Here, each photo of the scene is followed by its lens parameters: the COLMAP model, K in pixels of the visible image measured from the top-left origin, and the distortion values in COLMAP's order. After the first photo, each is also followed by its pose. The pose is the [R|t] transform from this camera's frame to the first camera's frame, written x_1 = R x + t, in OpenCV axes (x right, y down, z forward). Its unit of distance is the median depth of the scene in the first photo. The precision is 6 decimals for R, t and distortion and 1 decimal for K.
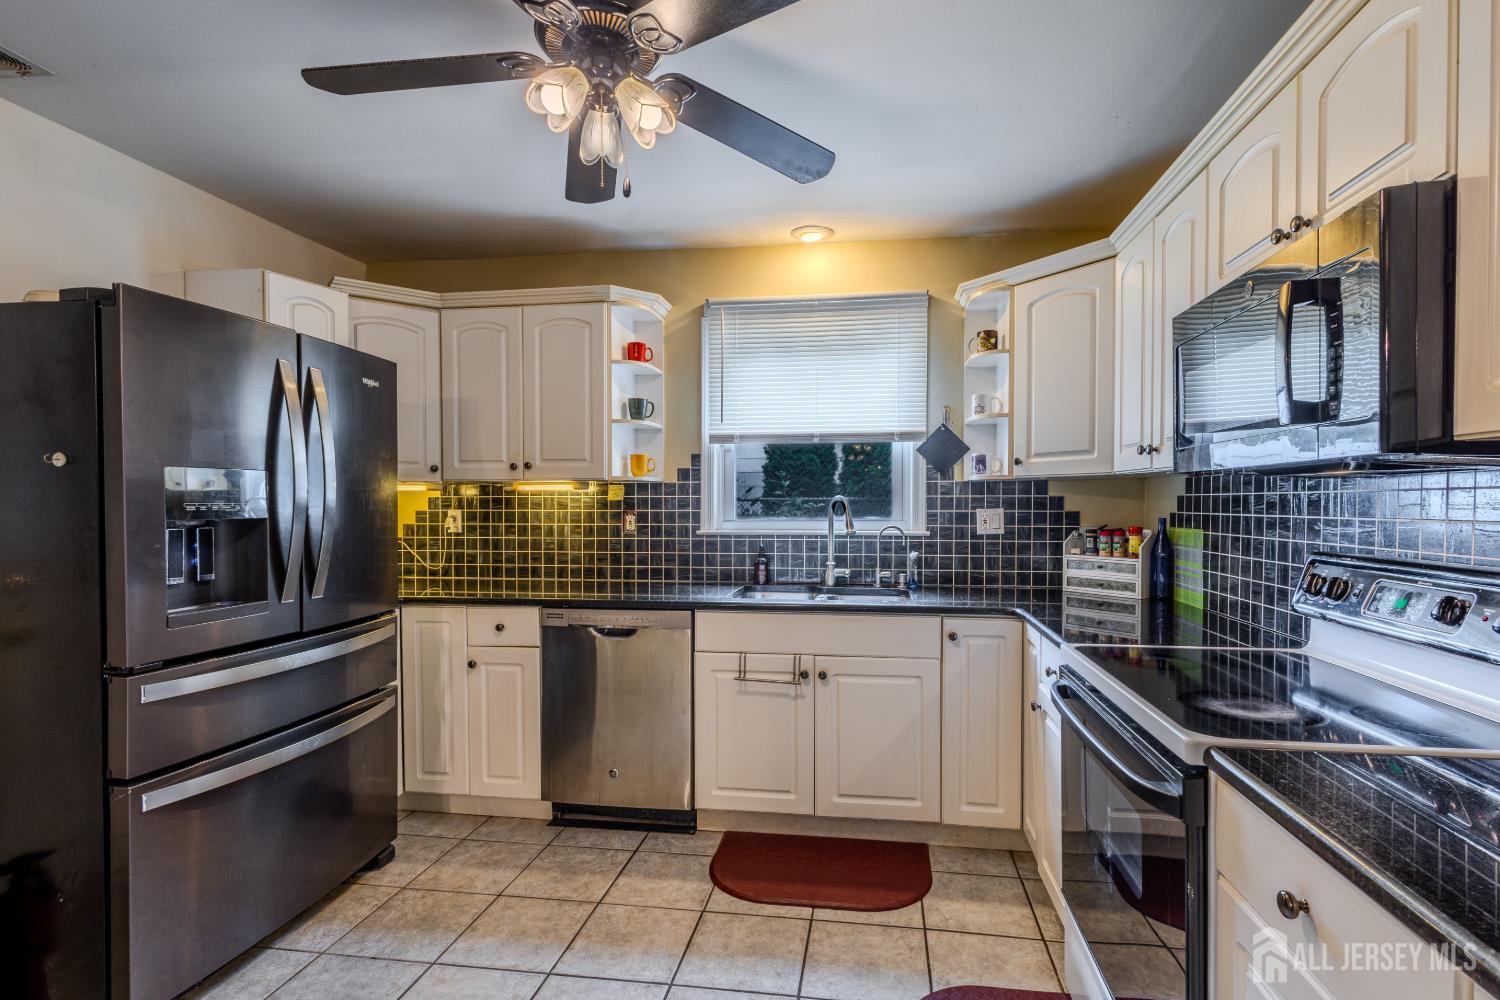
lens RADIAL K [[701.7, 0, 772.2], [0, 701.7, 522.2], [0, 0, 1]] dist [0.016467, -0.001260]
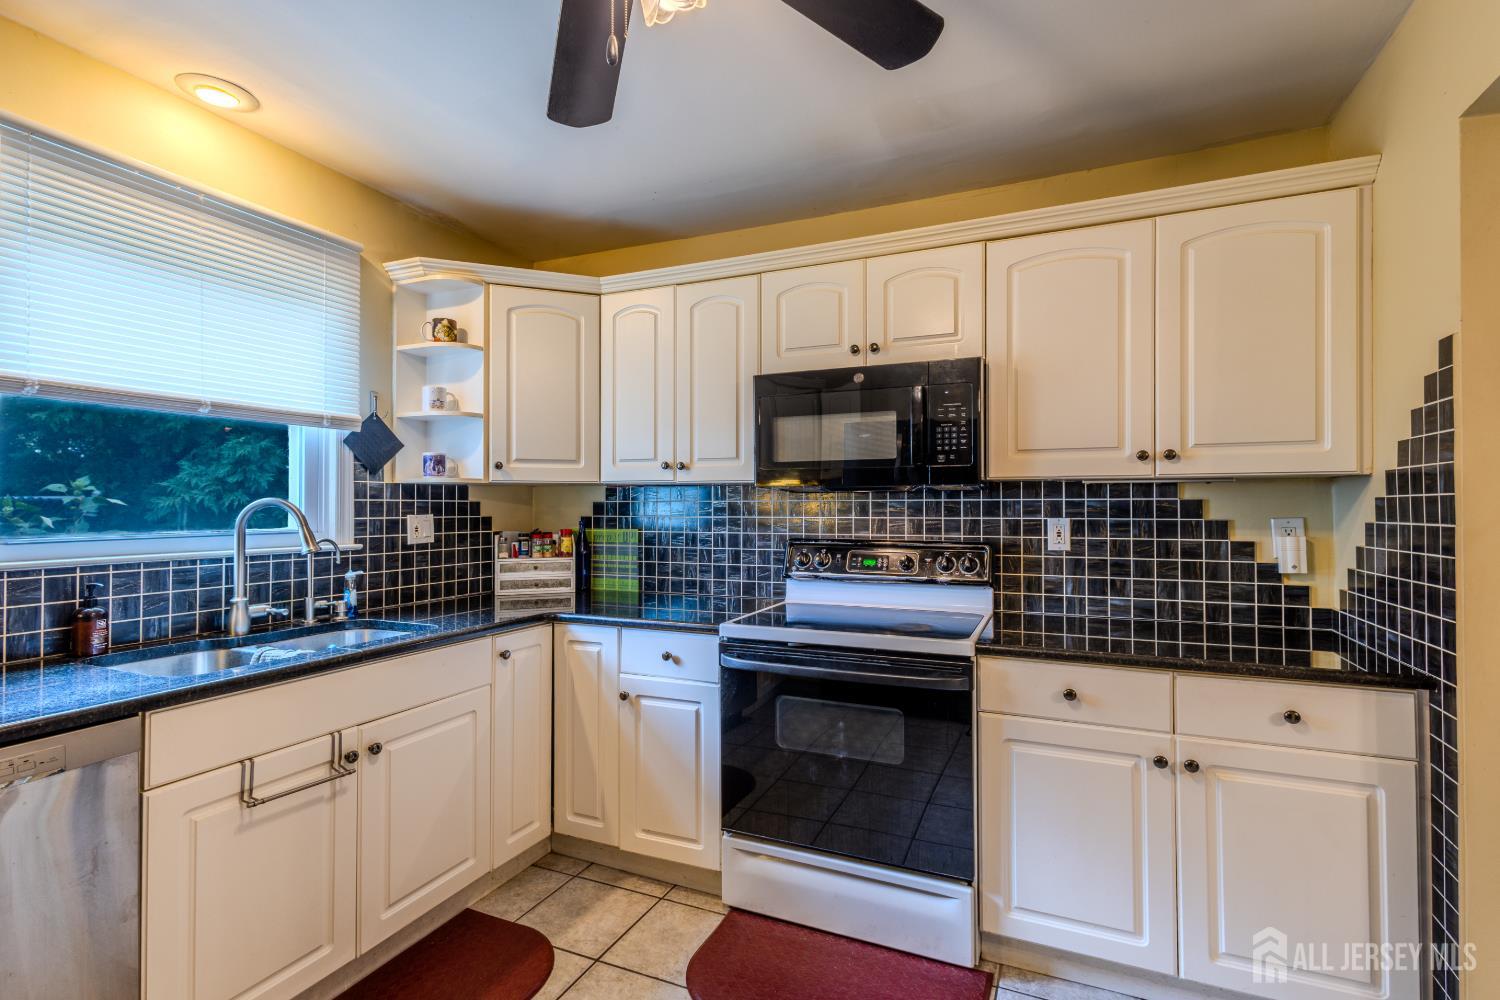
lens RADIAL K [[701.7, 0, 743.2], [0, 701.7, 498.3], [0, 0, 1]] dist [0.016467, -0.001260]
pose [[0.277717, 0.010786, 0.960602, -0.434389], [0.025549, 0.999500, -0.018610, -0.012947], [-0.960323, 0.029711, 0.277303, 0.357018]]
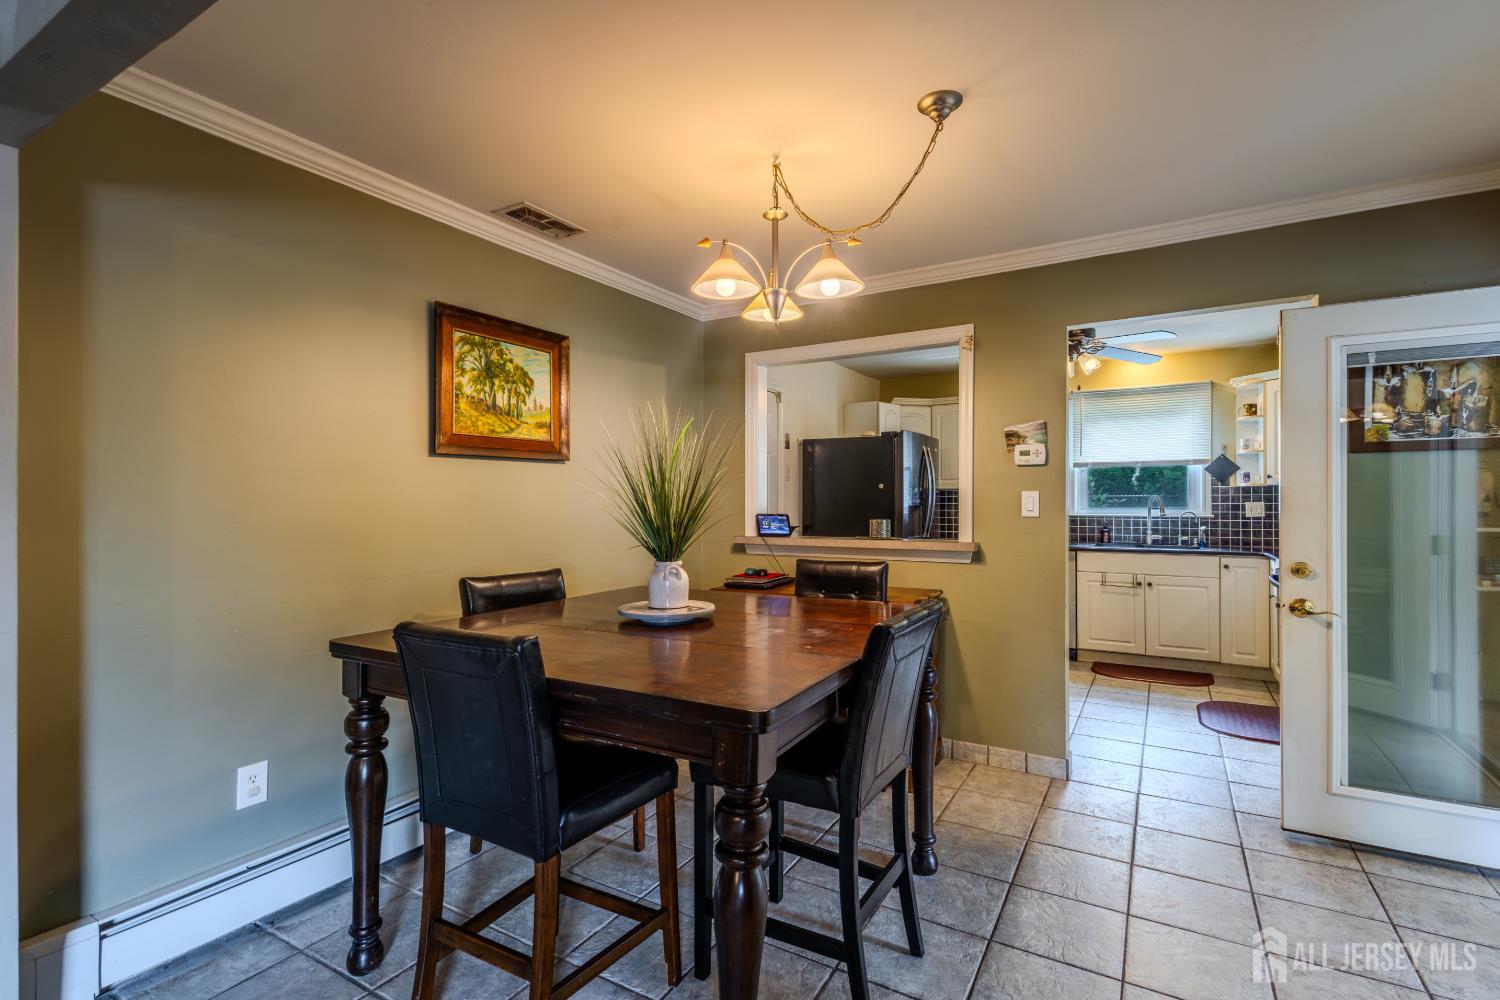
lens RADIAL K [[701.7, 0, 742.1], [0, 701.7, 500.2], [0, 0, 1]] dist [0.016467, -0.001260]
pose [[0.925817, -0.001729, -0.377968, -0.206030], [-0.008435, 0.999646, -0.025234, 0.031079], [0.377878, 0.026550, 0.925475, -1.112582]]
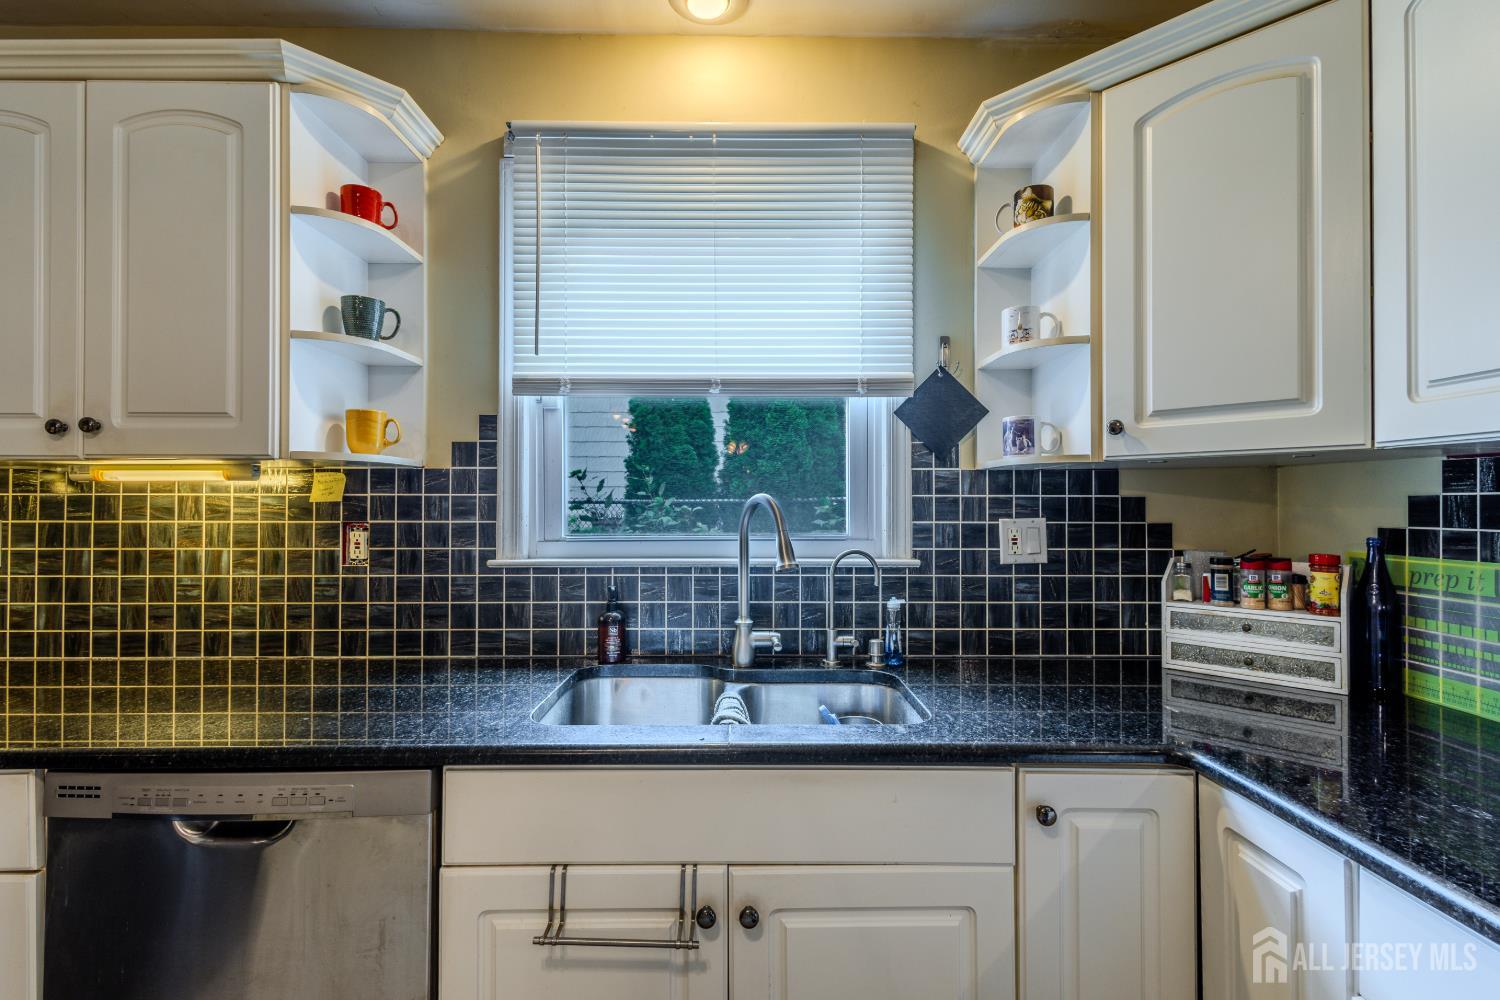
lens RADIAL K [[701.7, 0, 758.6], [0, 701.7, 498.6], [0, 0, 1]] dist [0.016467, -0.001260]
pose [[0.985653, 0.002471, 0.168765, 0.004181], [0.003751, 0.999325, -0.036542, -0.015143], [-0.168741, 0.036651, 0.984979, 0.475109]]
